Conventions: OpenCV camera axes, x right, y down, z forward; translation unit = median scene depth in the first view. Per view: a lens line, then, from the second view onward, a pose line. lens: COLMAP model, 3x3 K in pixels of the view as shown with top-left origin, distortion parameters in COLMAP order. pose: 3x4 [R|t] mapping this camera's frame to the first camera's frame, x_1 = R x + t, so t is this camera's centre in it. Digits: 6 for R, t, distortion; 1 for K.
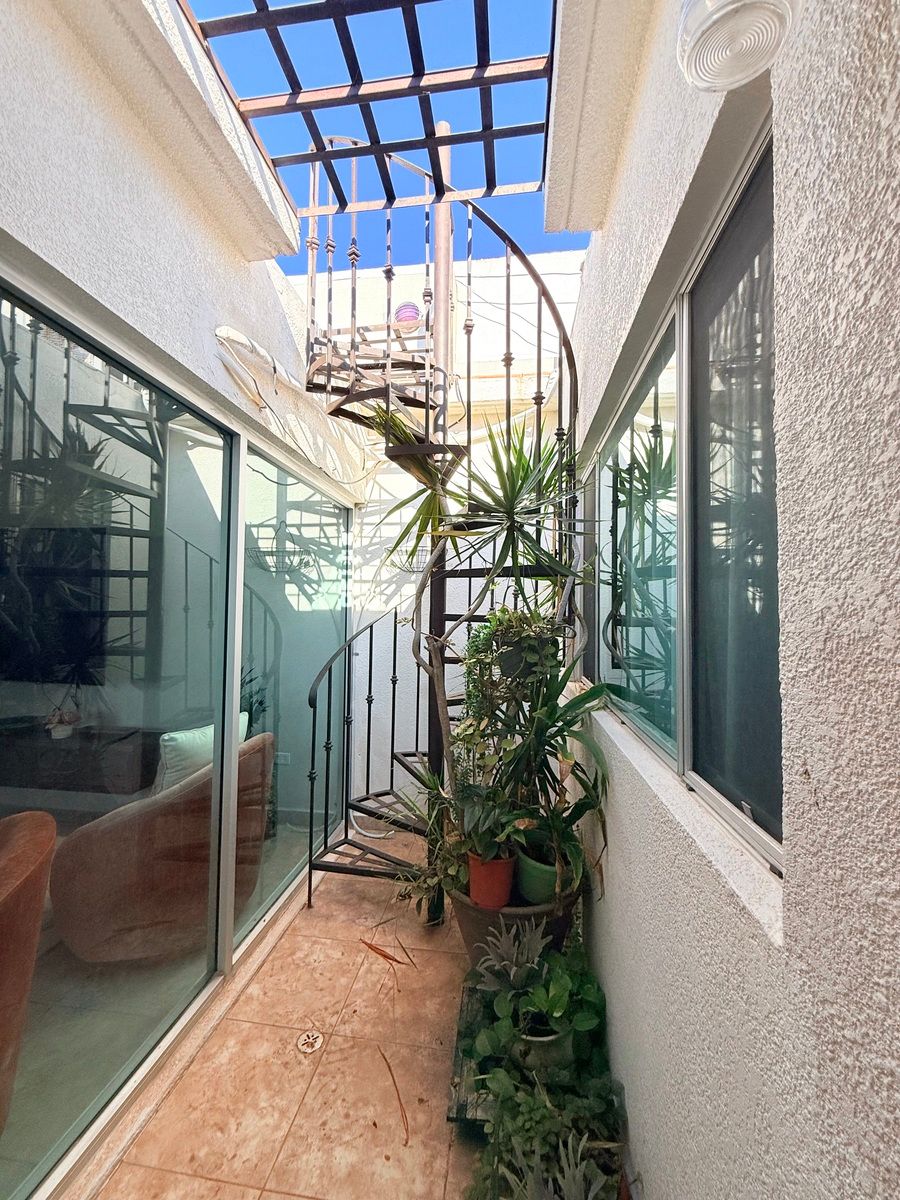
lens RADIAL K [[480.8, 0, 447.2], [0, 480.8, 596.3], [0, 0, 1]] dist [-0.000851, 0.000234]
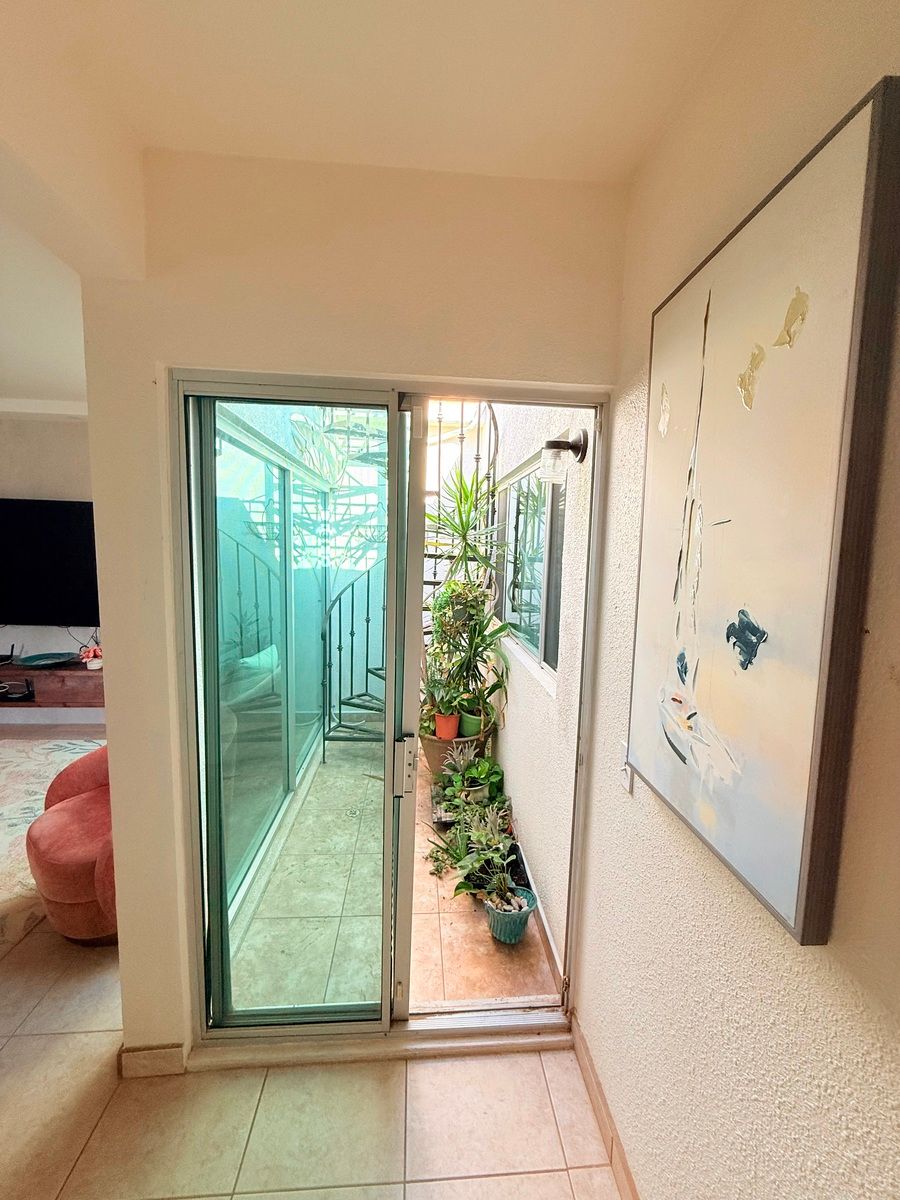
lens RADIAL K [[480.8, 0, 448.6], [0, 480.8, 595.4], [0, 0, 1]] dist [-0.000851, 0.000234]
pose [[0.978793, -0.008222, 0.204687, -0.217695], [-0.021751, 0.989374, 0.143754, -0.146389], [-0.203695, -0.145157, 0.968214, -0.574394]]
